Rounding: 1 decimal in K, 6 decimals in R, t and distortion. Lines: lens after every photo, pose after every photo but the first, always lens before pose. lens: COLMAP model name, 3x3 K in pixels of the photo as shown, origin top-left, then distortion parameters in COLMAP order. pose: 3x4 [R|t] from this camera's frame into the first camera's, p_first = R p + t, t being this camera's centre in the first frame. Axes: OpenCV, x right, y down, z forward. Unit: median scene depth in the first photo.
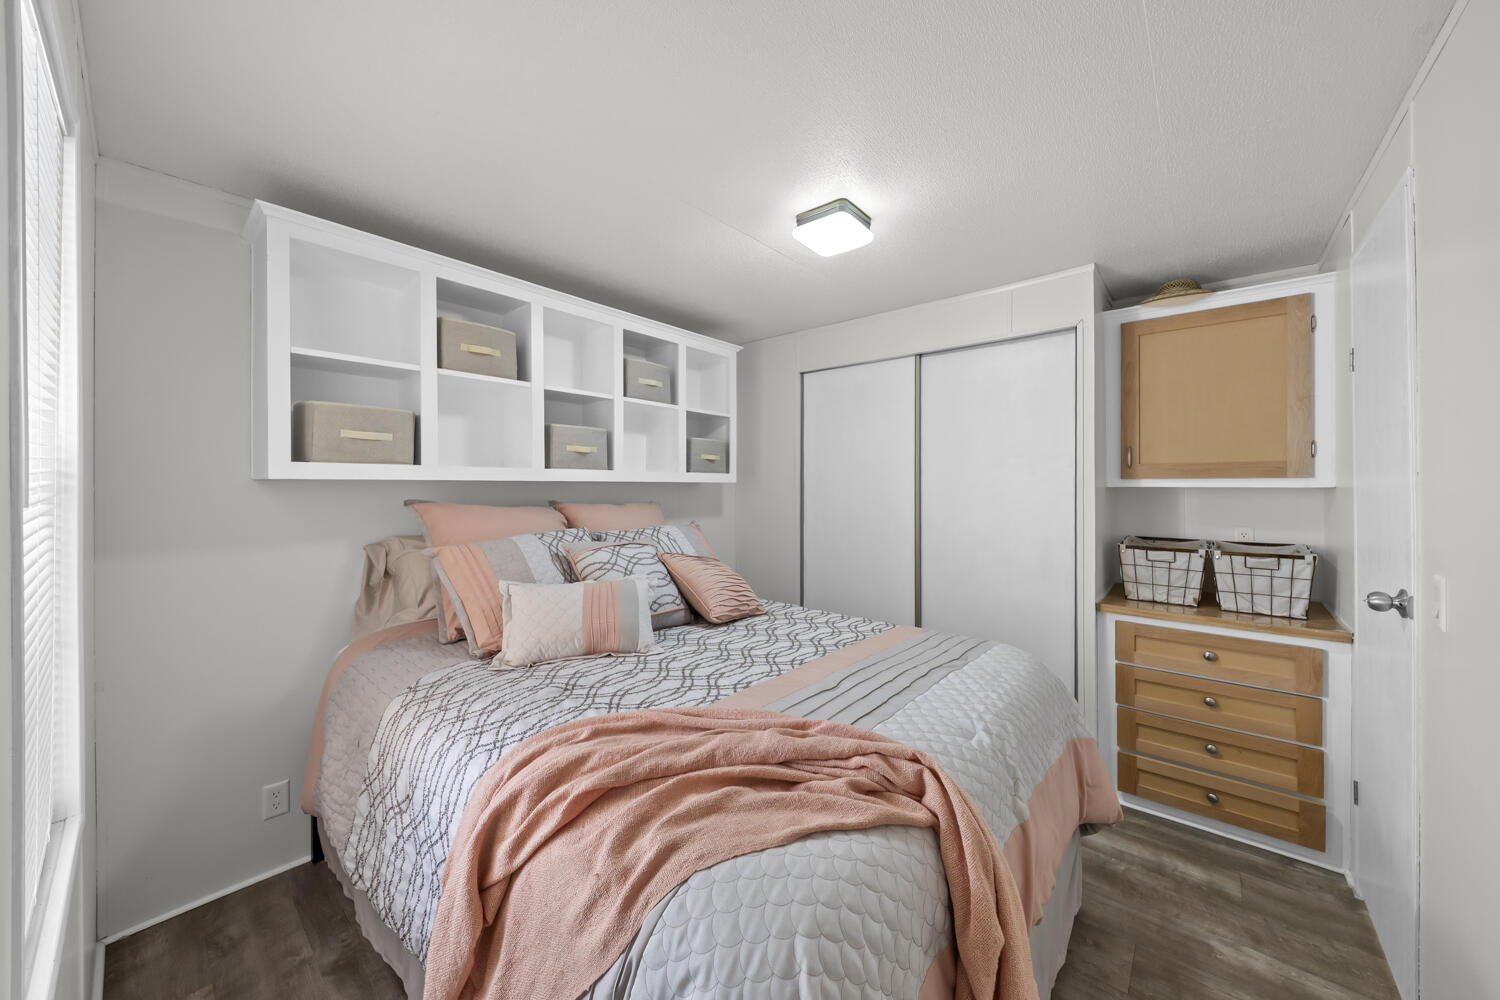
lens RADIAL K [[536.8, 0, 752.5], [0, 536.8, 482.6], [0, 0, 1]] dist [0.092714, 0.000012]
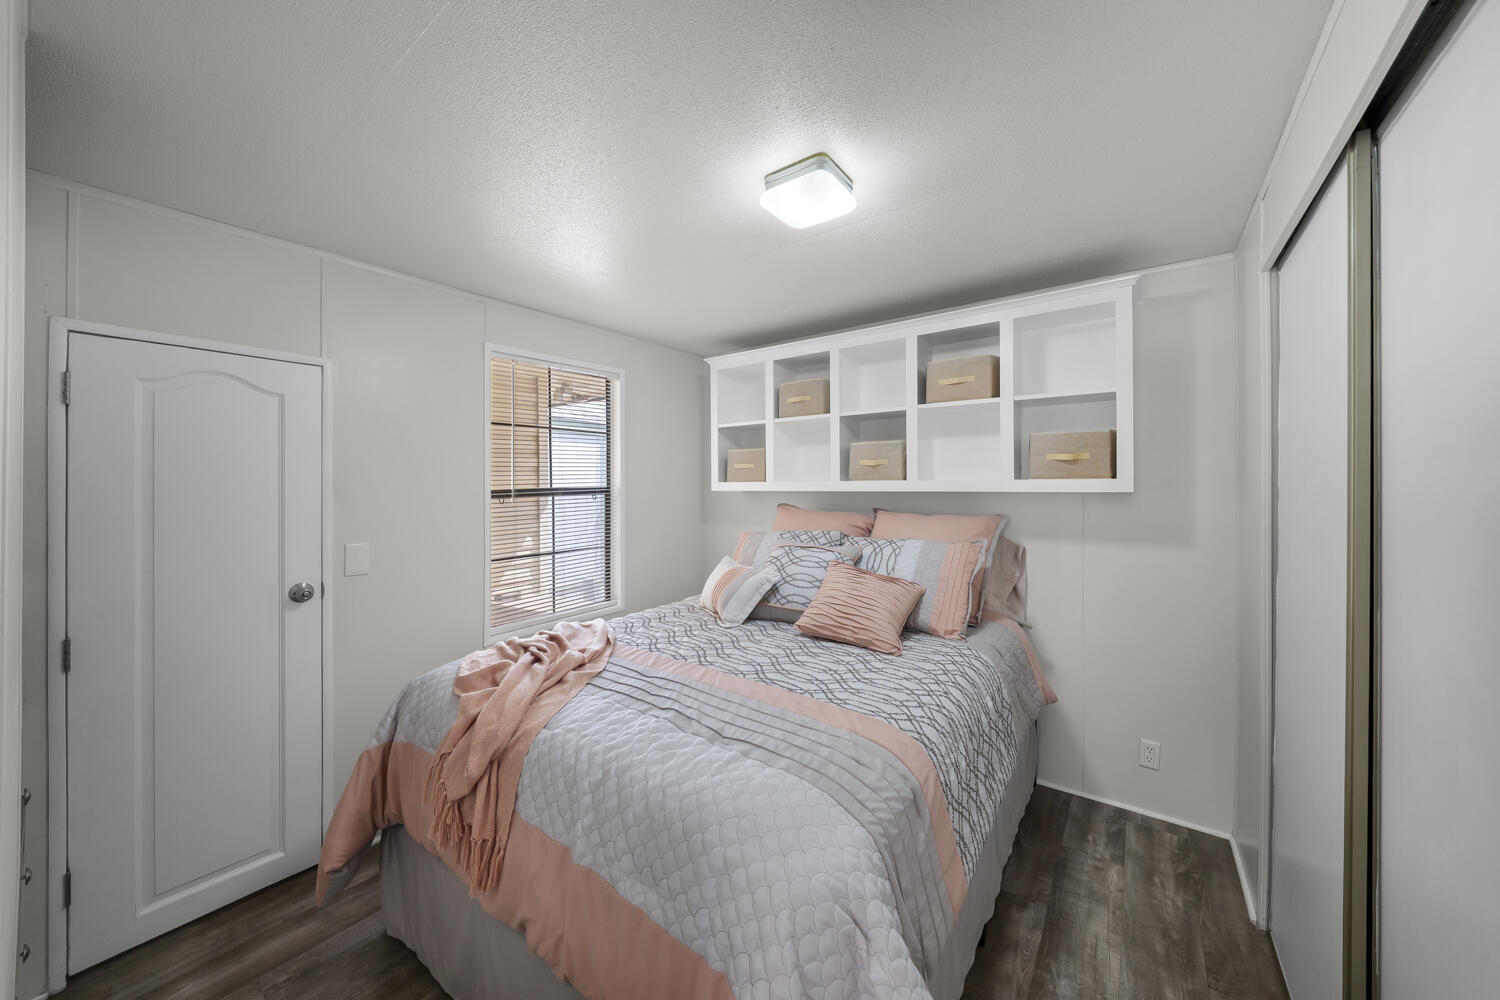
lens RADIAL K [[525.4, 0, 746.3], [0, 525.4, 501.8], [0, 0, 1]] dist [0.000782, 0.000042]
pose [[0.061408, 0.009185, -0.998071, 0.783137], [-0.008562, 0.999926, 0.008676, 0.012207], [0.998076, 0.008013, 0.061482, 0.739312]]
